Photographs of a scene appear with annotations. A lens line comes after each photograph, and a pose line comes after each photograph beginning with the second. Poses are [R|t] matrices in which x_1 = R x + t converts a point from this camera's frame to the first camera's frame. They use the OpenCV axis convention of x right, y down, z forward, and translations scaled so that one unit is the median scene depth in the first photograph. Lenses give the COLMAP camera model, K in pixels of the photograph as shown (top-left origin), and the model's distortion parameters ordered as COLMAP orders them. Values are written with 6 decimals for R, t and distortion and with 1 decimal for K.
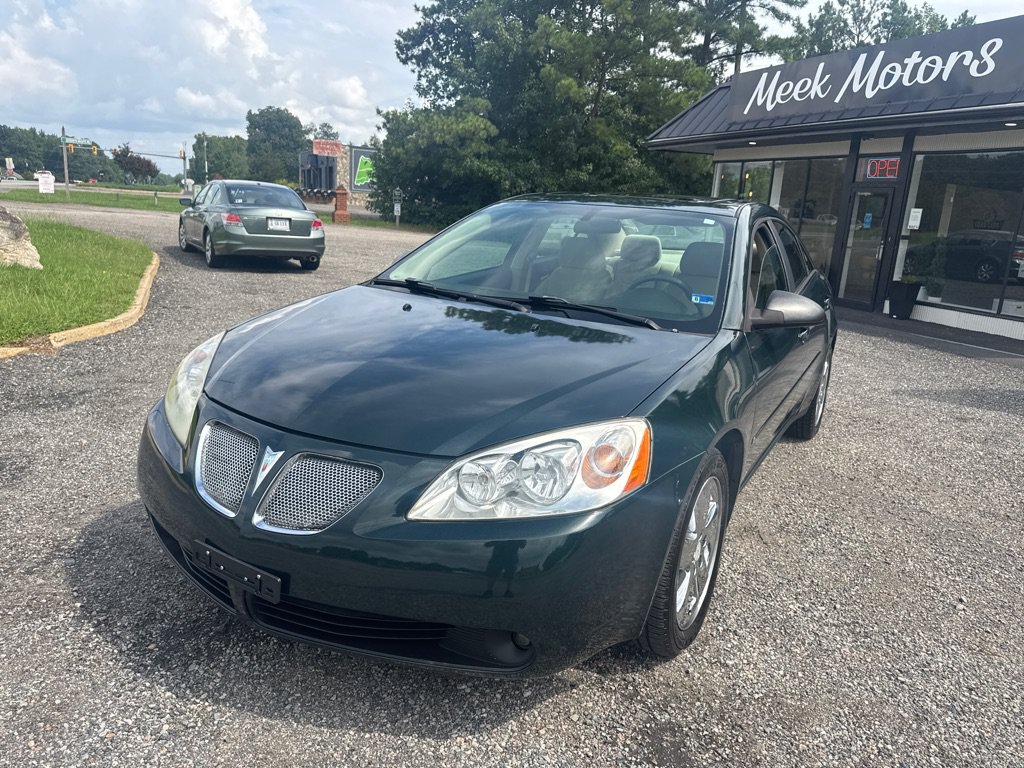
lens RADIAL K [[747.5, 0, 498.6], [0, 747.5, 366.2], [0, 0, 1]] dist [0.123169, -0.262072]
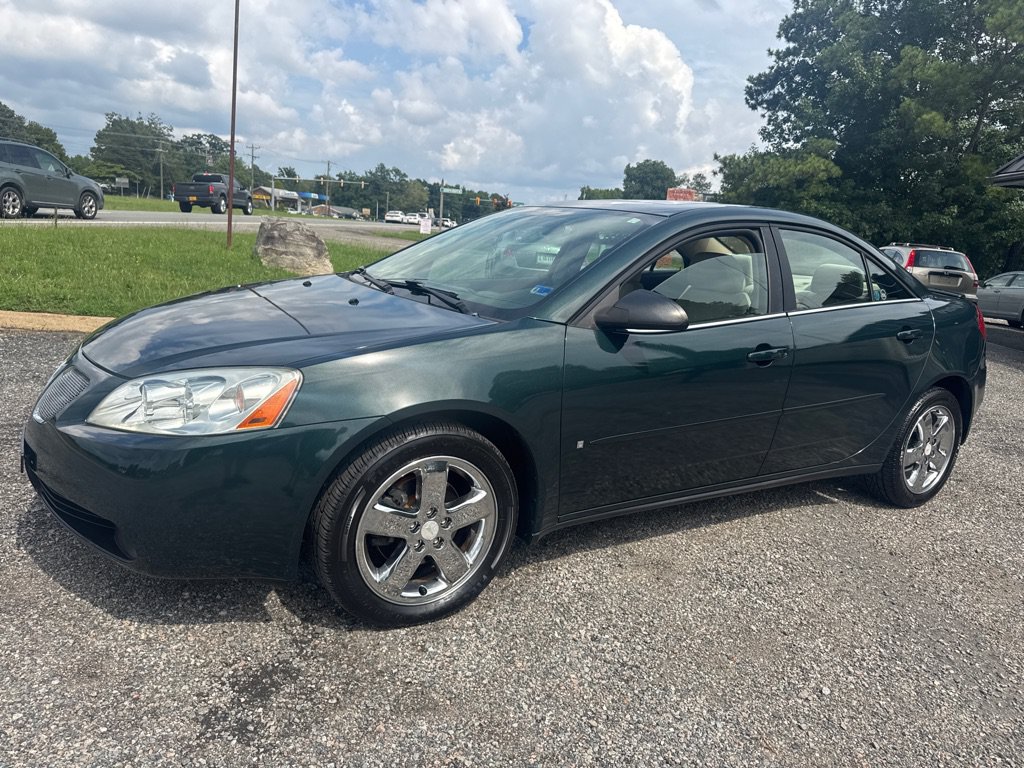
lens RADIAL K [[736.8, 0, 507.8], [0, 736.8, 385.8], [0, 0, 1]] dist [0.012331, -0.020268]
pose [[0.880549, 0.105529, -0.462058, 0.081002], [-0.121664, 0.992558, -0.005166, 0.005171], [0.458075, 0.060765, 0.886834, 0.017377]]
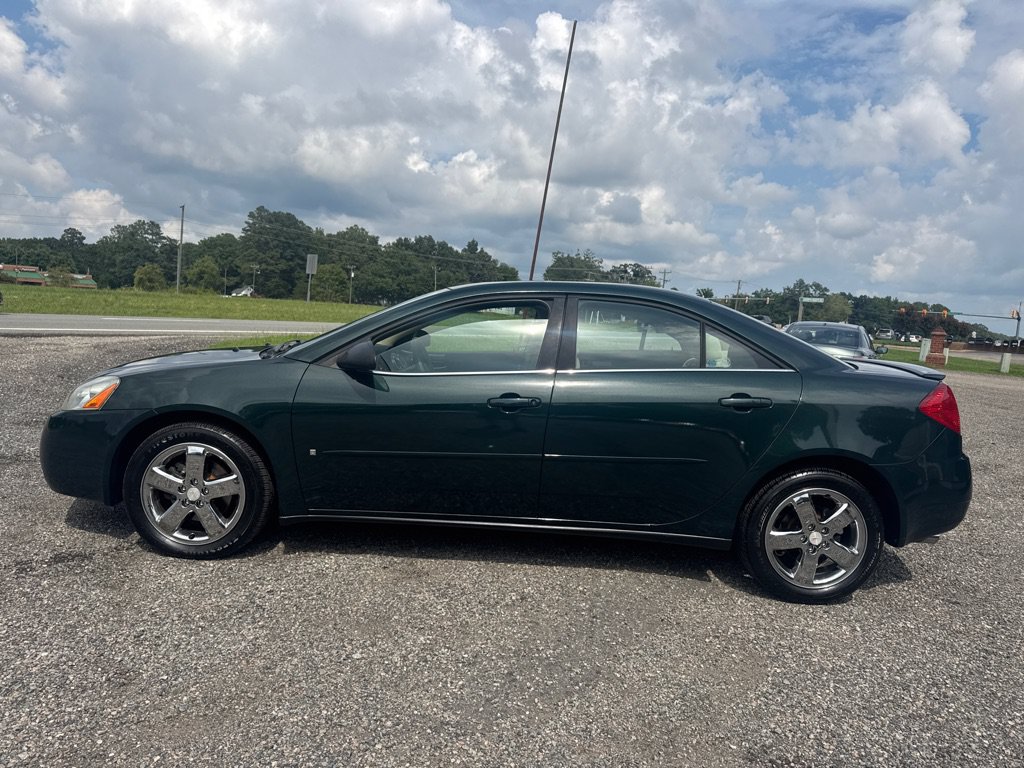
lens RADIAL K [[729.0, 0, 500.5], [0, 729.0, 392.8], [0, 0, 1]] dist [0.089222, -0.126382]
pose [[0.475985, 0.059775, -0.877420, 0.165338], [-0.216891, 0.974850, -0.051247, 0.003159], [0.852289, 0.214697, 0.476978, 0.055222]]
